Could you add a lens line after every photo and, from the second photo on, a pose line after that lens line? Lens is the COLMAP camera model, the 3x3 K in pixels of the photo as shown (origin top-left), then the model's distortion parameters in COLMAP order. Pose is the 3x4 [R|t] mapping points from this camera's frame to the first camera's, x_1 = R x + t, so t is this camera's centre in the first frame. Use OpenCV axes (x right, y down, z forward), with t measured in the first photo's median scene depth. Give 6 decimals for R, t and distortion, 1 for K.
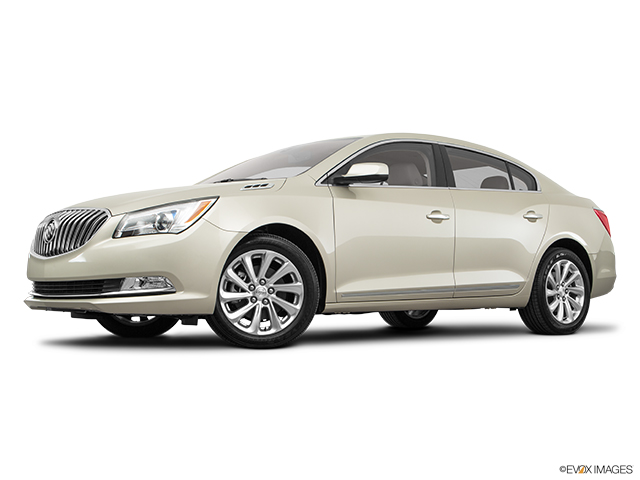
lens RADIAL K [[849.5, 0, 320.0], [0, 849.5, 240.0], [0, 0, 1]] dist [0.029171, 0.019763]
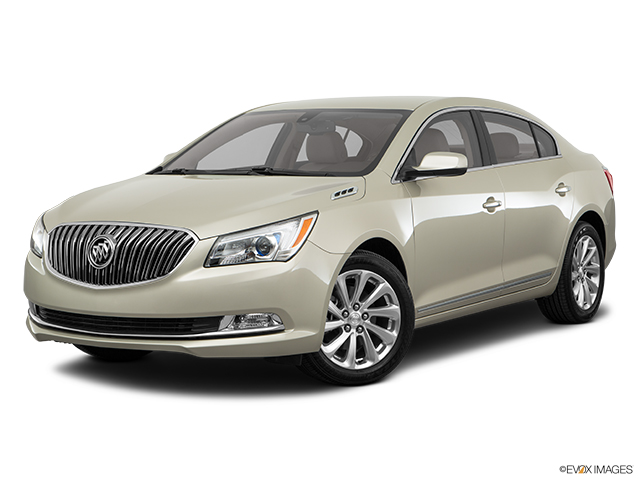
lens RADIAL K [[1203.2, 0, 320.0], [0, 1203.2, 240.0], [0, 0, 1]] dist [0.239976, -0.004069]
pose [[0.961116, -0.022132, 0.275257, -0.432991], [-0.009739, 0.993447, 0.113882, -0.154162], [-0.275974, -0.112135, 0.954602, -0.136591]]
